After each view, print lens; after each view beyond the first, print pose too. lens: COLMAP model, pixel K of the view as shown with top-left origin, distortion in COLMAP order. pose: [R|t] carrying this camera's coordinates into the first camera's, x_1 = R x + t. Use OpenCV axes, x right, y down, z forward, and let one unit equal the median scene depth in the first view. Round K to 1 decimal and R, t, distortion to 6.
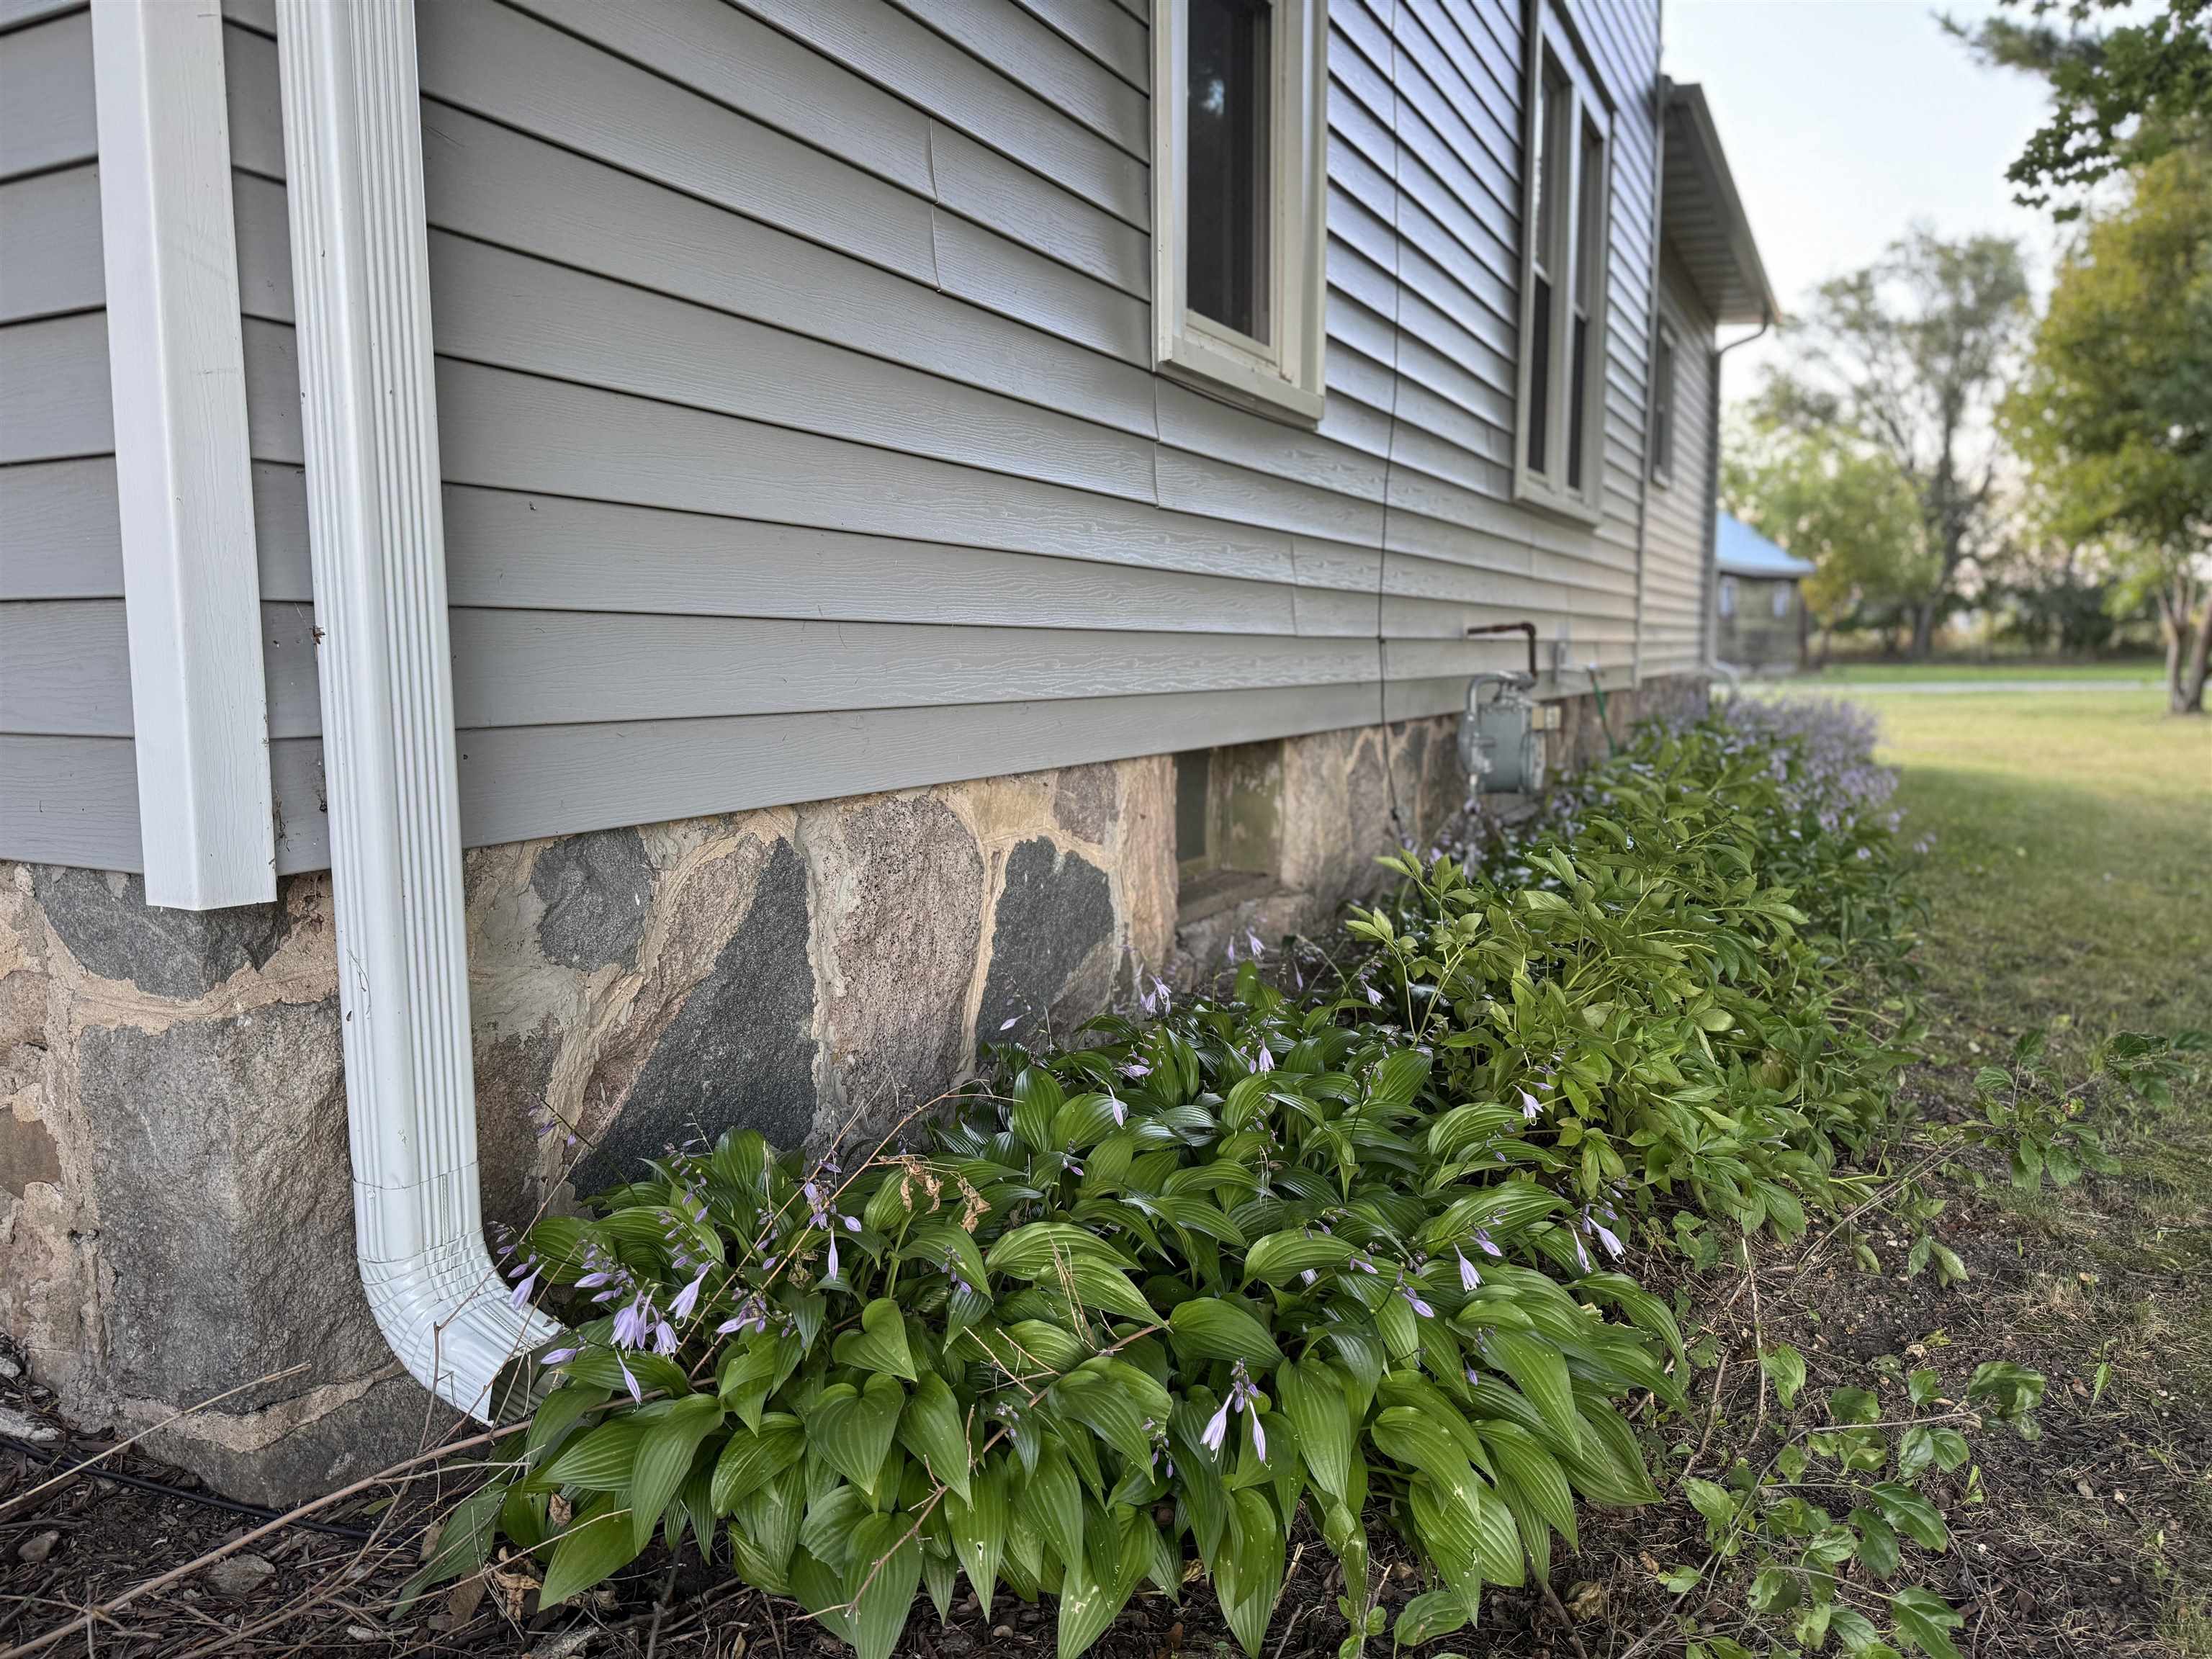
lens RADIAL K [[1552.5, 0, 1100.8], [0, 1552.5, 839.6], [0, 0, 1]] dist [0.012149, -0.021811]
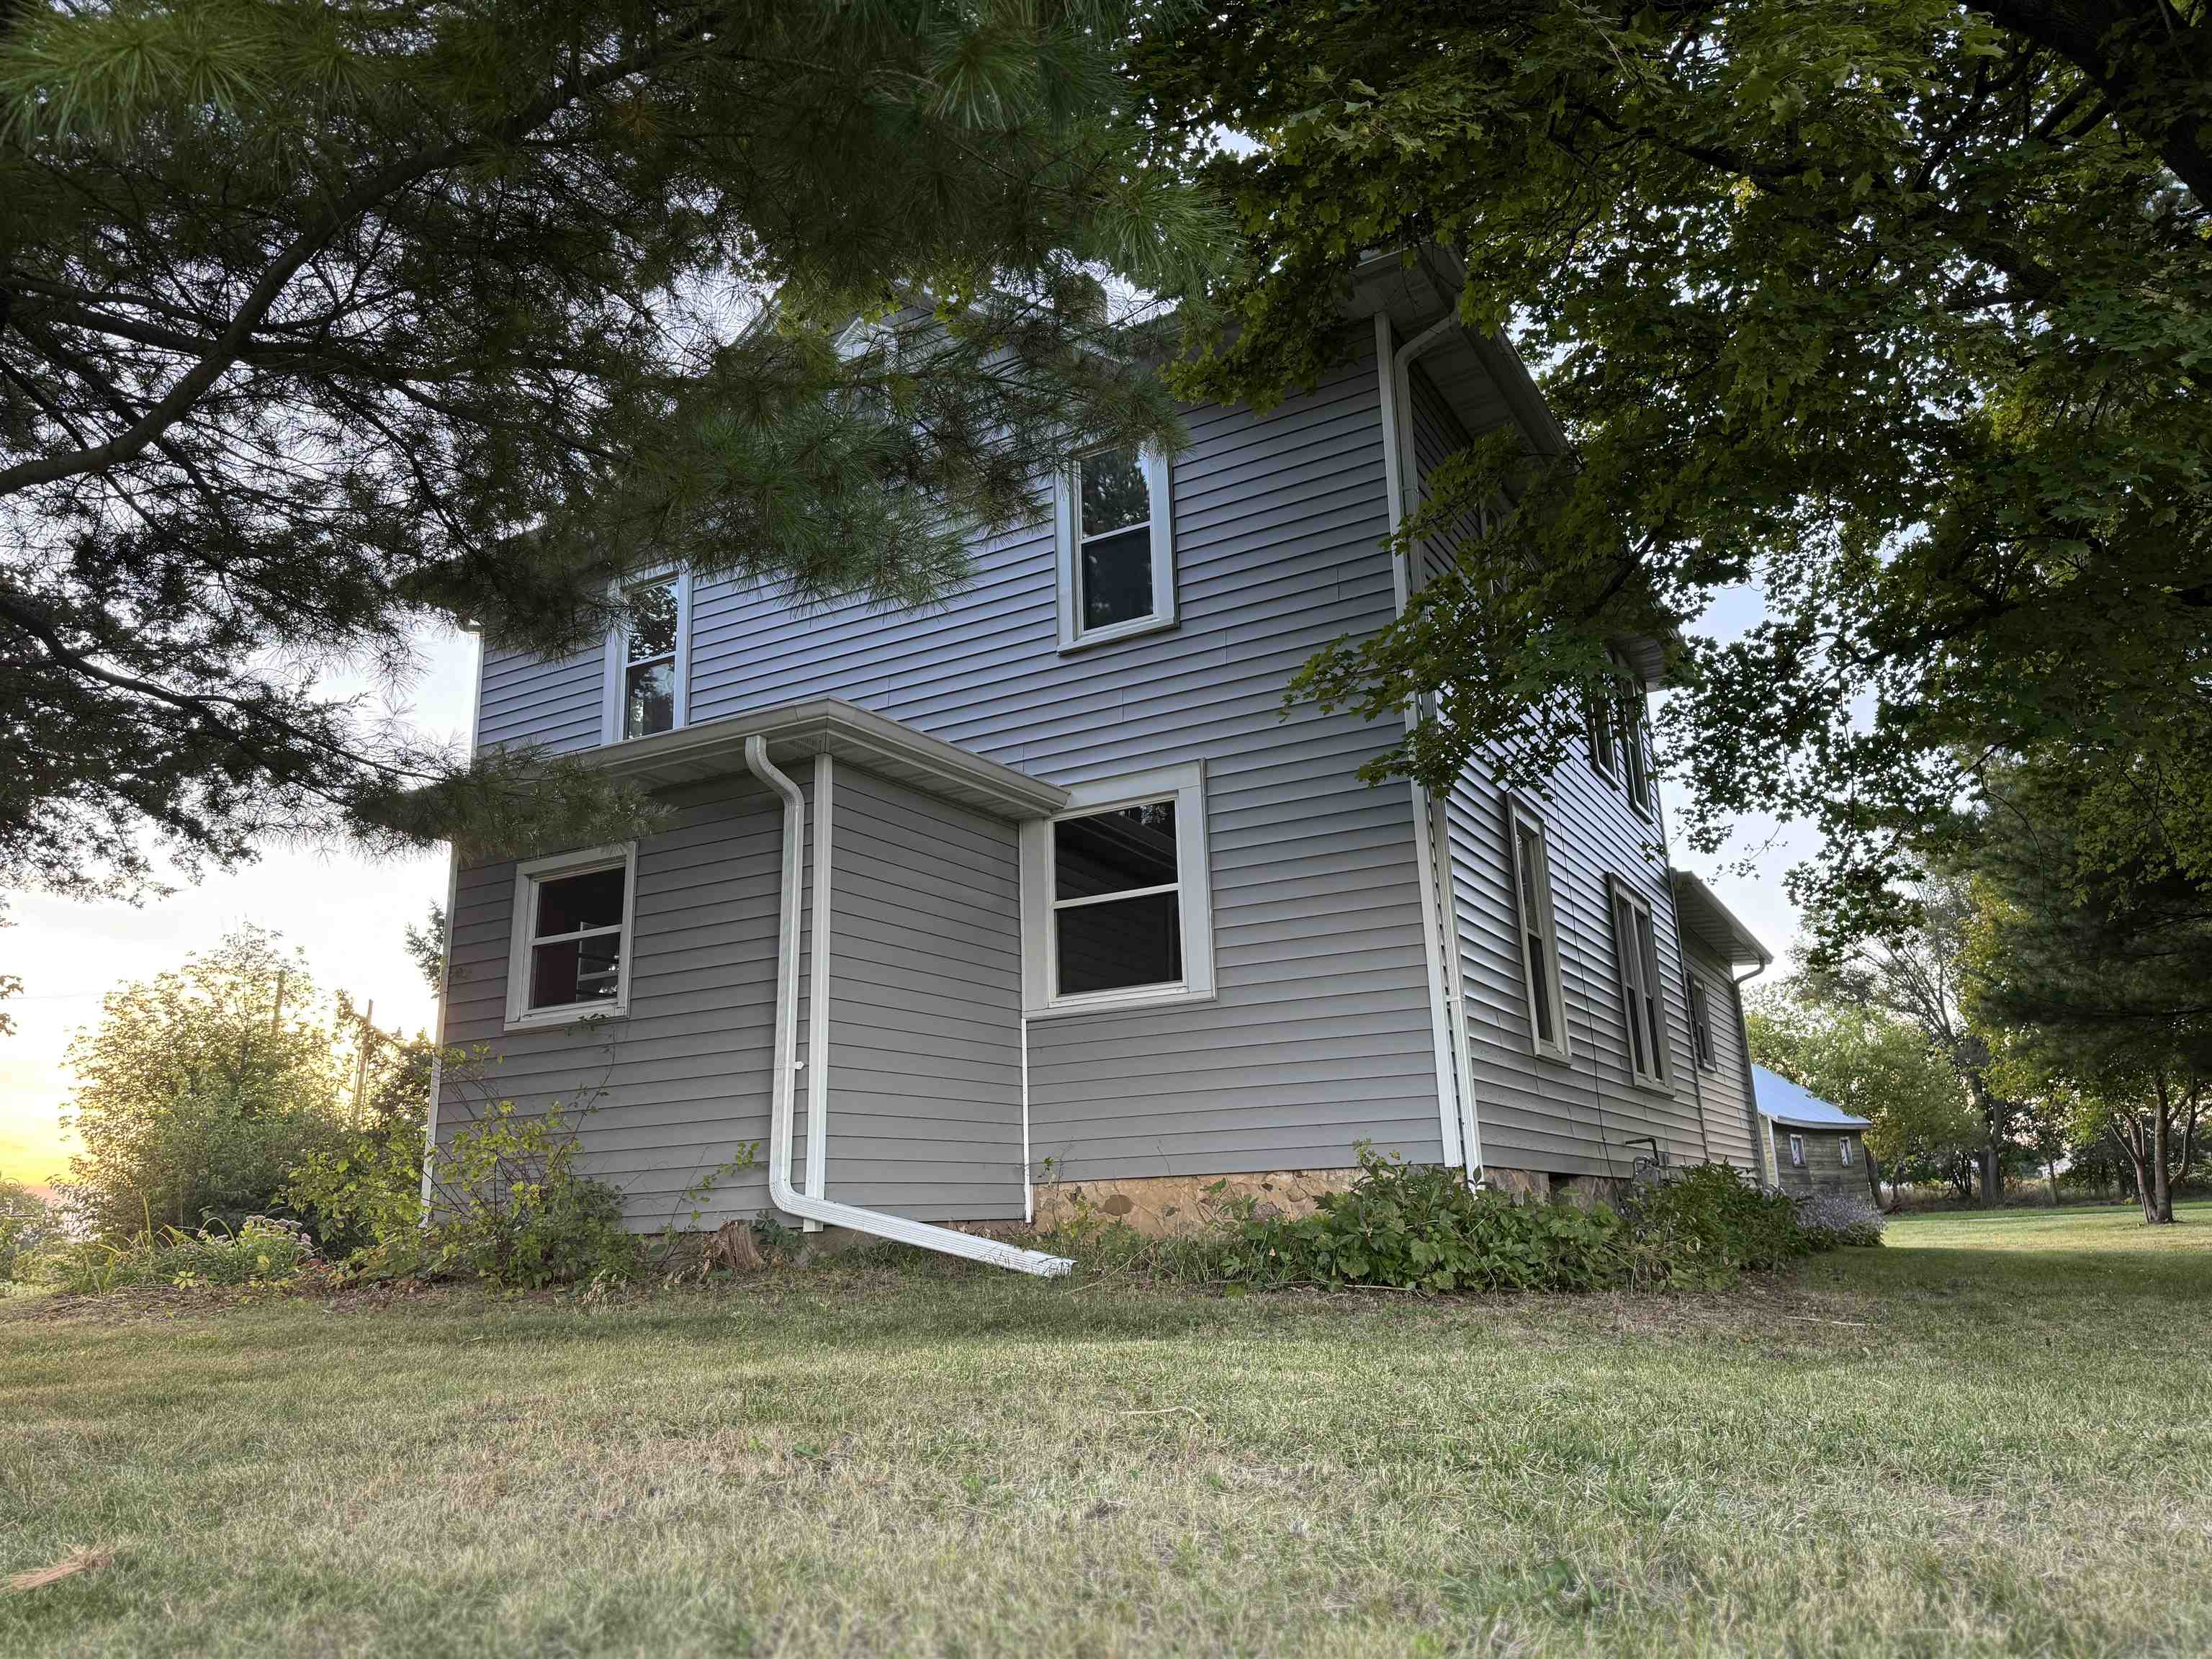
lens RADIAL K [[1552.5, 0, 1099.3], [0, 1552.5, 817.2], [0, 0, 1]] dist [0.012149, -0.021811]
pose [[0.998463, -0.037971, -0.040361, -0.061776], [0.020123, 0.927064, -0.374362, 0.038086], [0.051632, 0.372975, 0.926404, -0.195492]]
